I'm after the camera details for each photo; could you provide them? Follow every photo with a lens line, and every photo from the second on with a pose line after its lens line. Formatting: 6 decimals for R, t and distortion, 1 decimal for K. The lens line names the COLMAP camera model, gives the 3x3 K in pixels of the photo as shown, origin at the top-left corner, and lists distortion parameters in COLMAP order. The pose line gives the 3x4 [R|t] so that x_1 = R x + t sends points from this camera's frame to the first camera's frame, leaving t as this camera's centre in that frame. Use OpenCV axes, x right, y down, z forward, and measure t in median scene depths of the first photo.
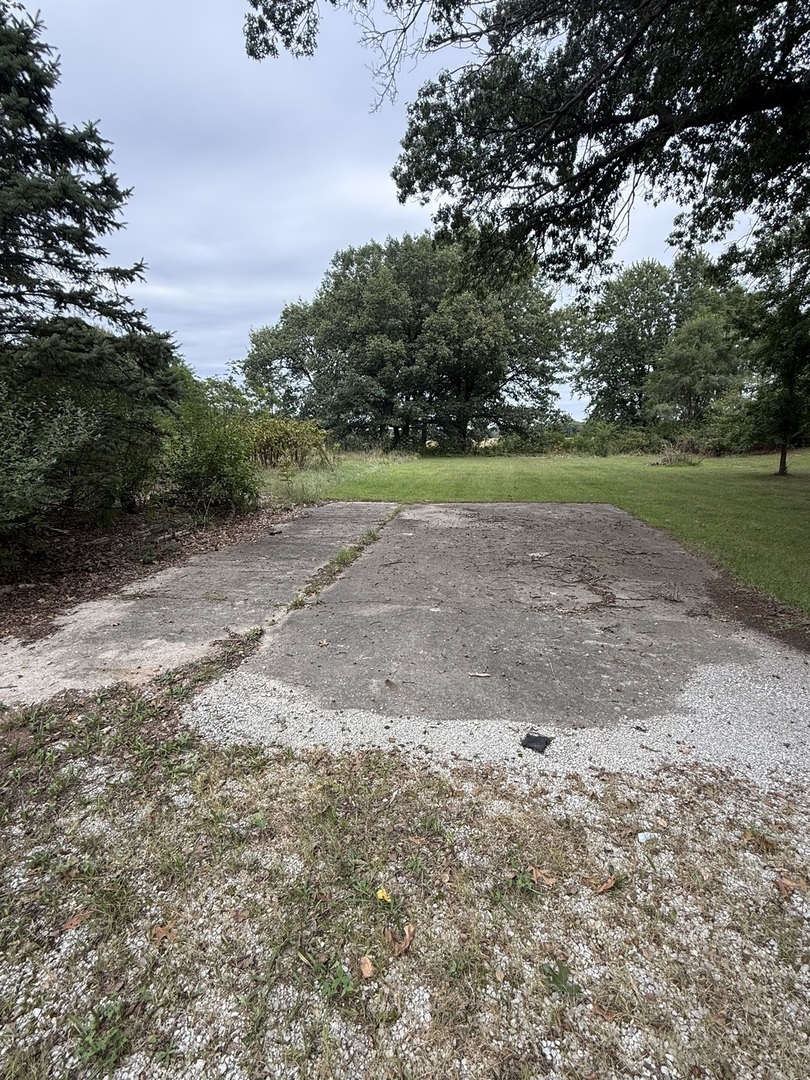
lens RADIAL K [[494.7, 0, 405.0], [0, 494.7, 540.0], [0, 0, 1]] dist [0.000857, 0.000044]
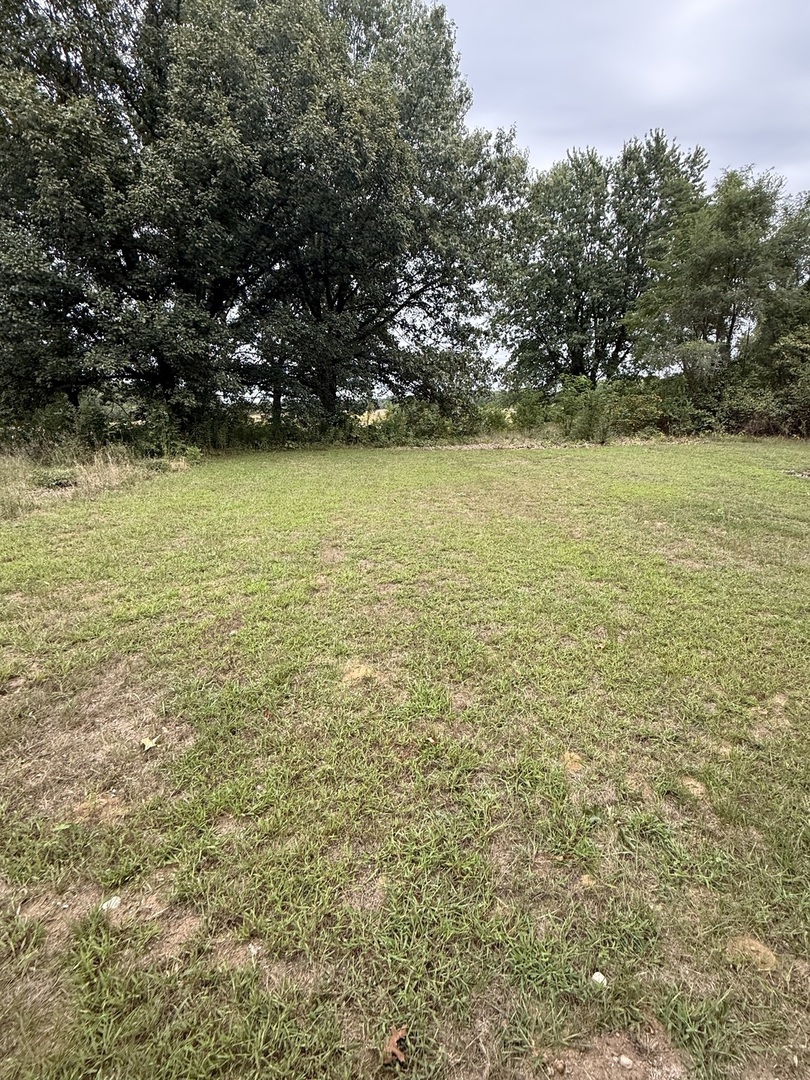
lens RADIAL K [[494.7, 0, 405.0], [0, 494.7, 540.0], [0, 0, 1]] dist [0.000857, 0.000044]
pose [[0.975073, -0.059146, 0.213856, 0.073503], [0.047738, 0.997167, 0.058122, -0.087756], [-0.216688, -0.046464, 0.975134, 0.437707]]
